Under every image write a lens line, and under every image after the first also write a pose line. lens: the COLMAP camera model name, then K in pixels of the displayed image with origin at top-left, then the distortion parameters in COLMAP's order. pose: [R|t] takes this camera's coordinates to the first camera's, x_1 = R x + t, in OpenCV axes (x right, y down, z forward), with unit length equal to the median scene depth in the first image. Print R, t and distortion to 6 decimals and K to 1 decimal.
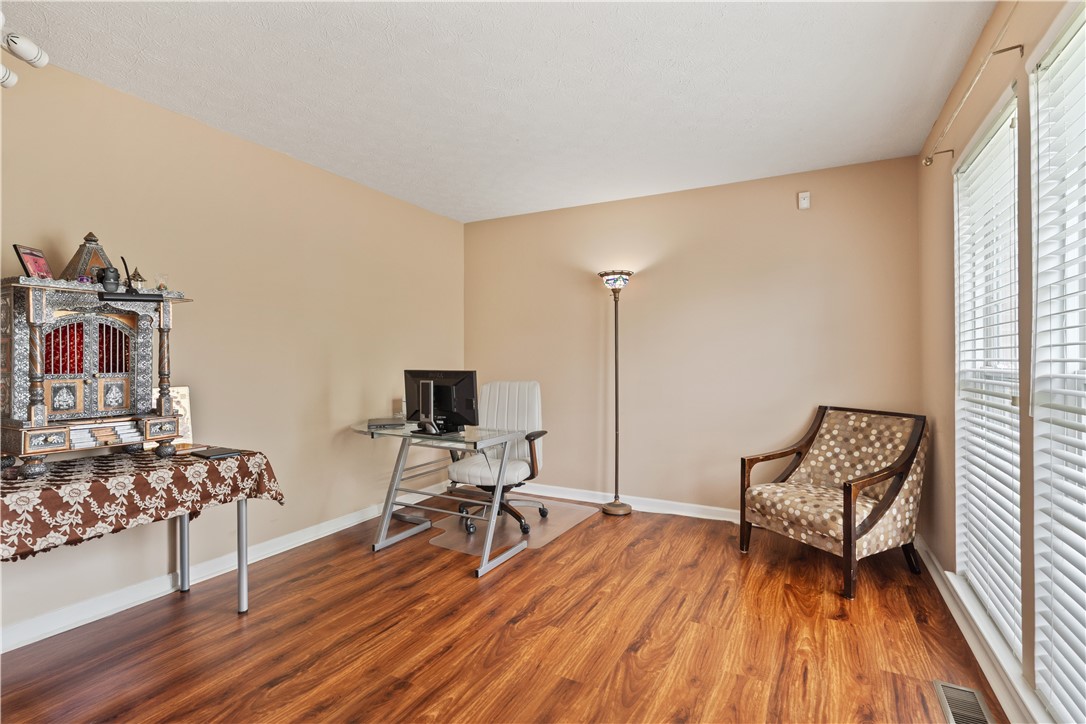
lens RADIAL K [[503.9, 0, 547.0], [0, 503.9, 358.6], [0, 0, 1]] dist [-0.000303, -0.000305]
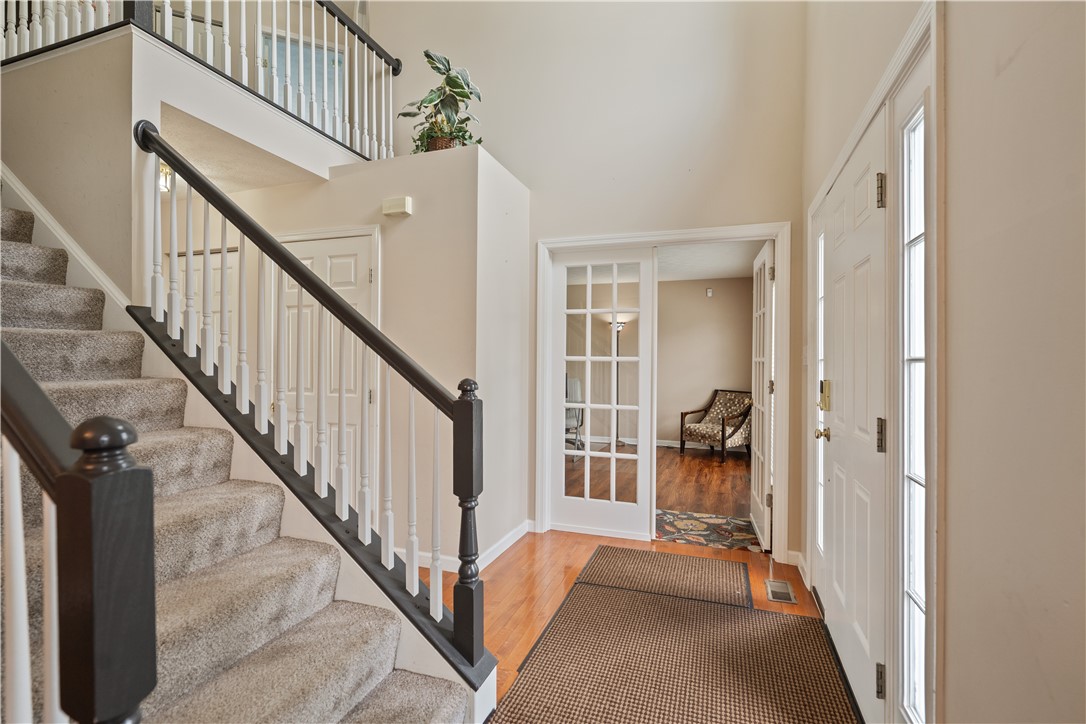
lens RADIAL K [[503.9, 0, 547.0], [0, 503.9, 358.6], [0, 0, 1]] dist [-0.000303, -0.000305]
pose [[0.989112, 0.009874, 0.146832, -0.545096], [-0.009470, 0.999949, -0.003447, -0.027251], [-0.146858, 0.002019, 0.989155, -1.146122]]
